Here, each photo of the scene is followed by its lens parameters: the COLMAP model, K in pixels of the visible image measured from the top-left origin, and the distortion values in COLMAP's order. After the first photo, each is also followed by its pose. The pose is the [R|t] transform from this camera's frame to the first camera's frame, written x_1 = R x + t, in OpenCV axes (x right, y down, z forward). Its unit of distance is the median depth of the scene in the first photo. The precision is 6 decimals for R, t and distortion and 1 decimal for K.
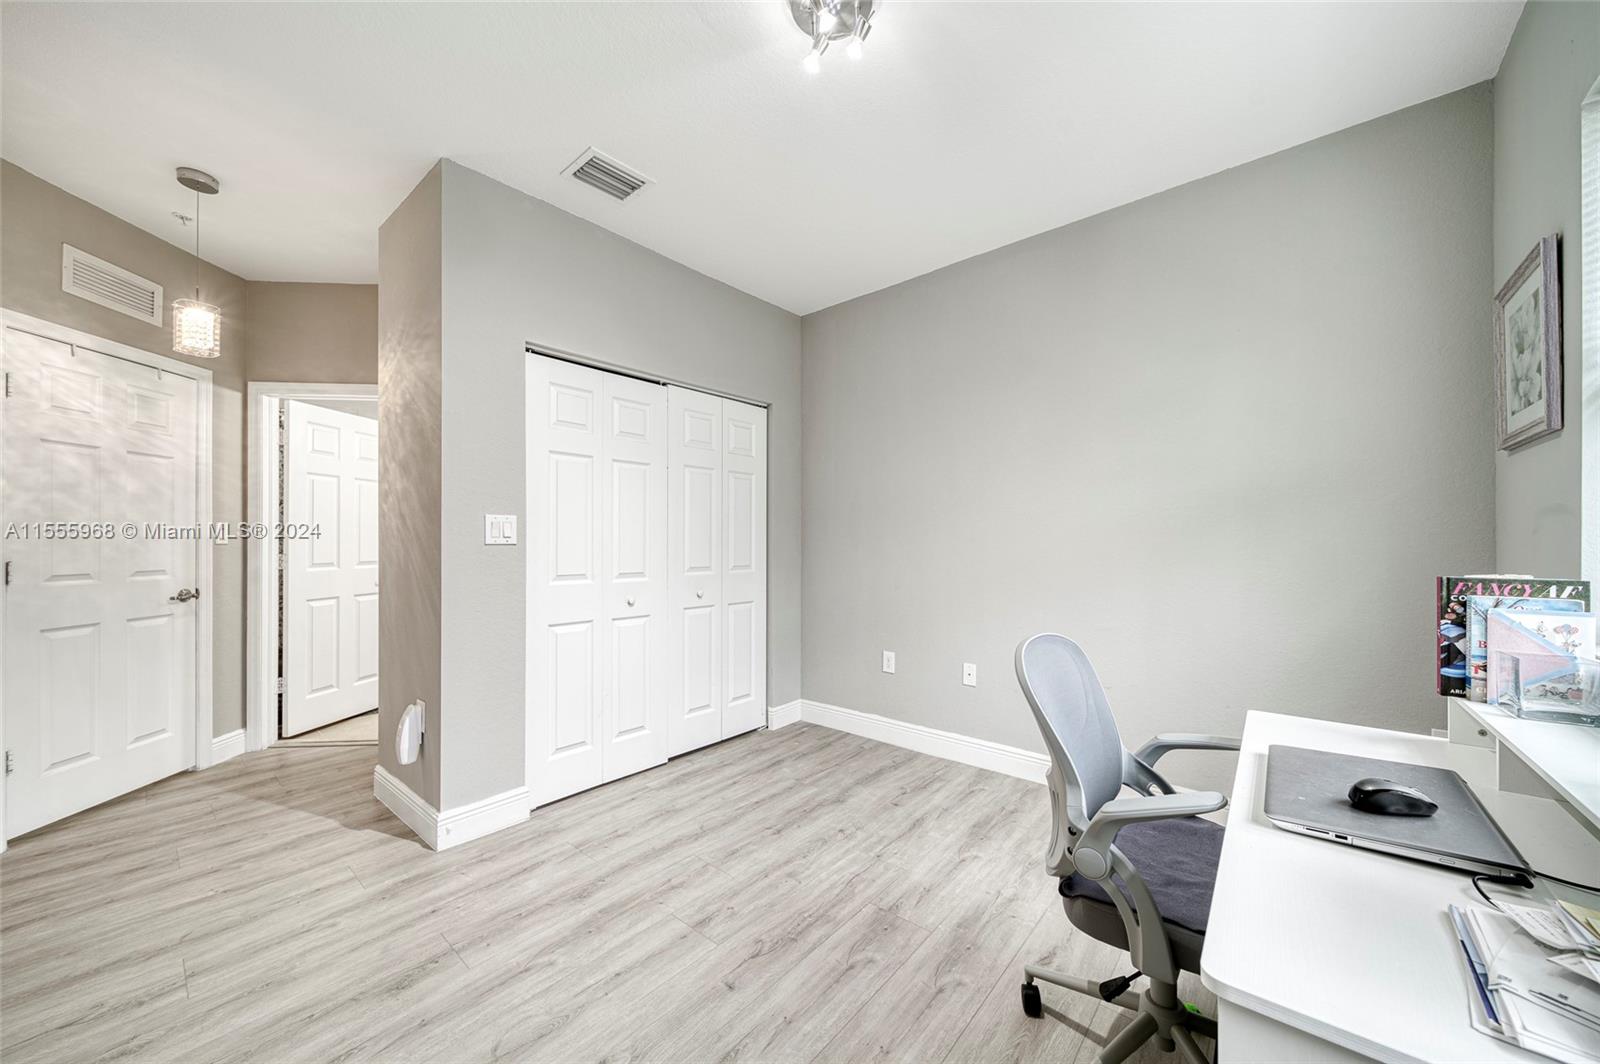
lens RADIAL K [[565.2, 0, 799.9], [0, 565.2, 535.3], [0, 0, 1]] dist [-0.000302, -0.001263]
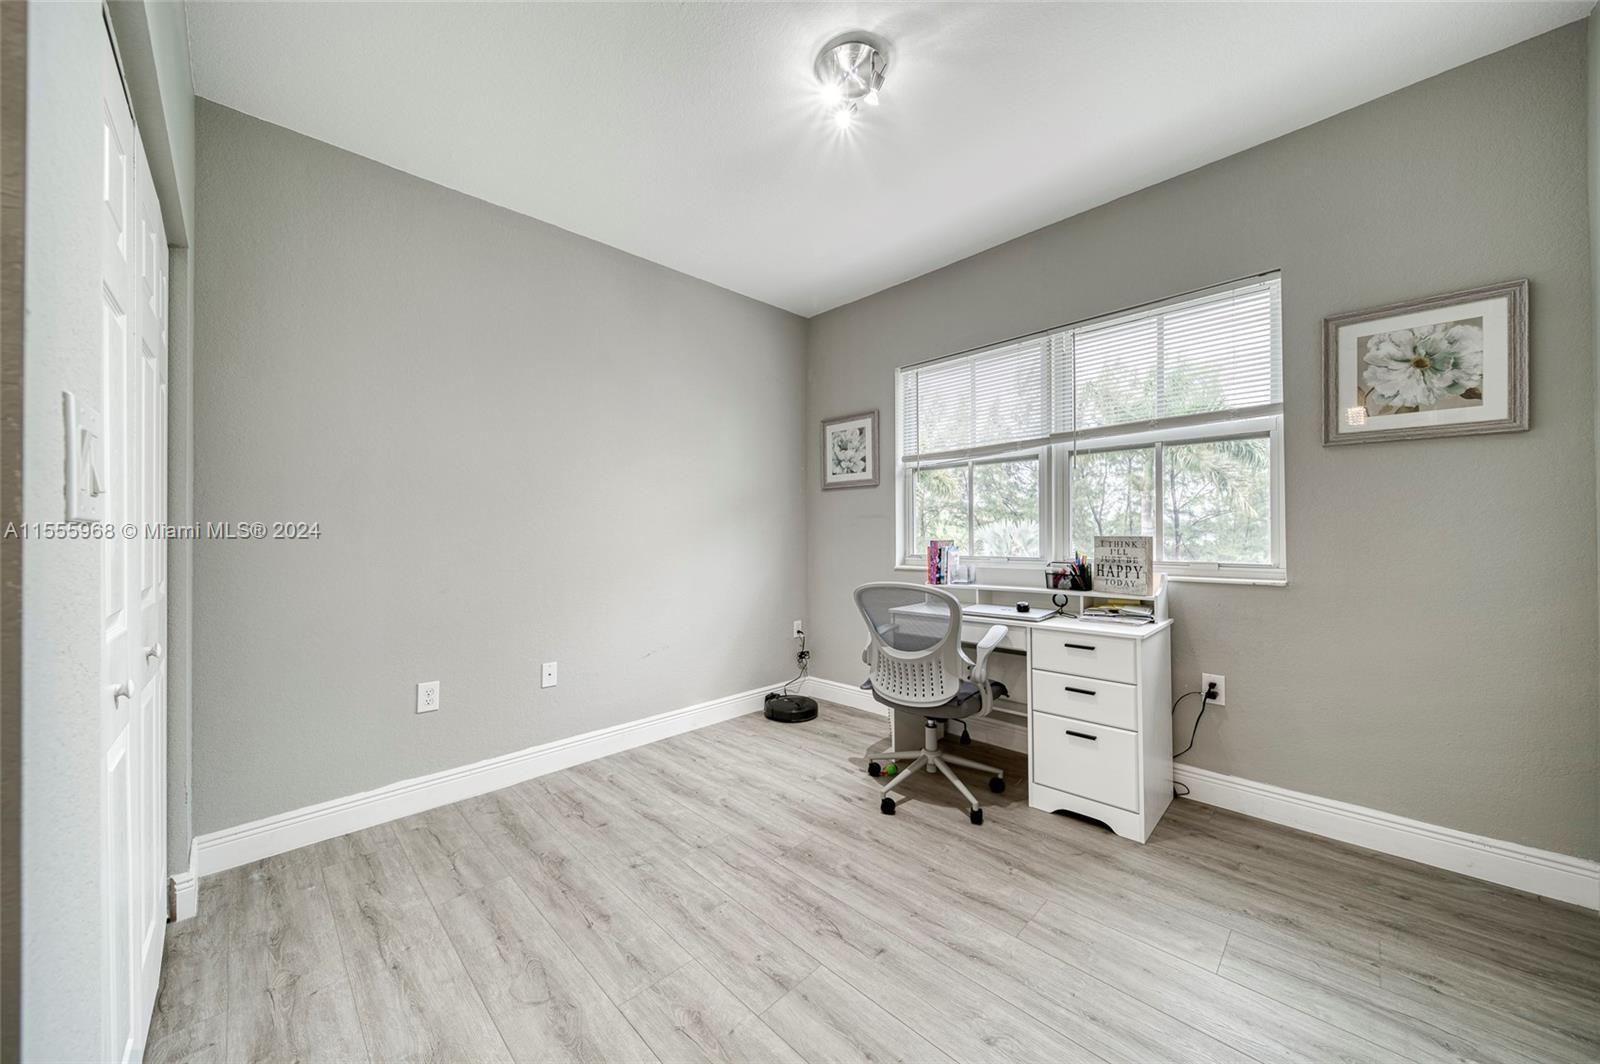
lens RADIAL K [[565.2, 0, 792.1], [0, 565.2, 535.3], [0, 0, 1]] dist [-0.000302, -0.001263]
pose [[0.085896, 0.000109, 0.996304, -0.900325], [-0.003689, 0.999993, 0.000209, 0.029608], [-0.996297, -0.003693, 0.085896, 0.829376]]
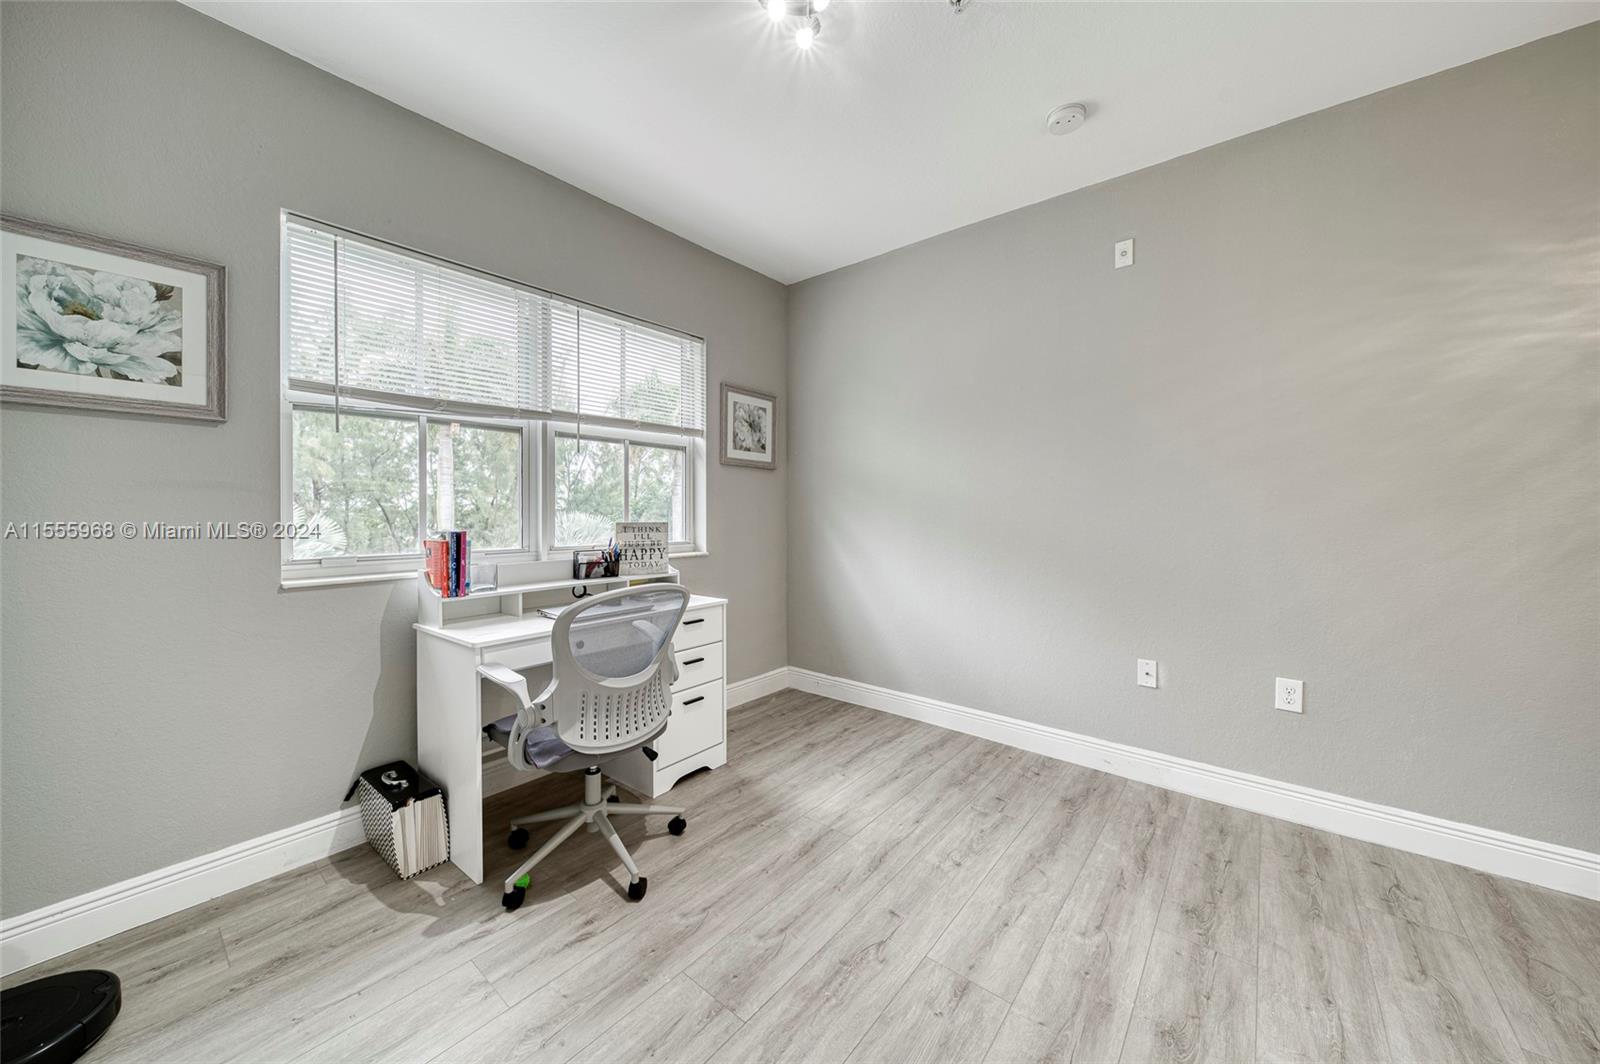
lens RADIAL K [[574.9, 0, 793.4], [0, 574.9, 518.8], [0, 0, 1]] dist [0.001561, -0.000070]
pose [[-0.999667, 0.002806, -0.025671, 0.076477], [0.002761, 0.999995, 0.001789, 0.018768], [0.025676, 0.001718, -0.999669, 1.634588]]
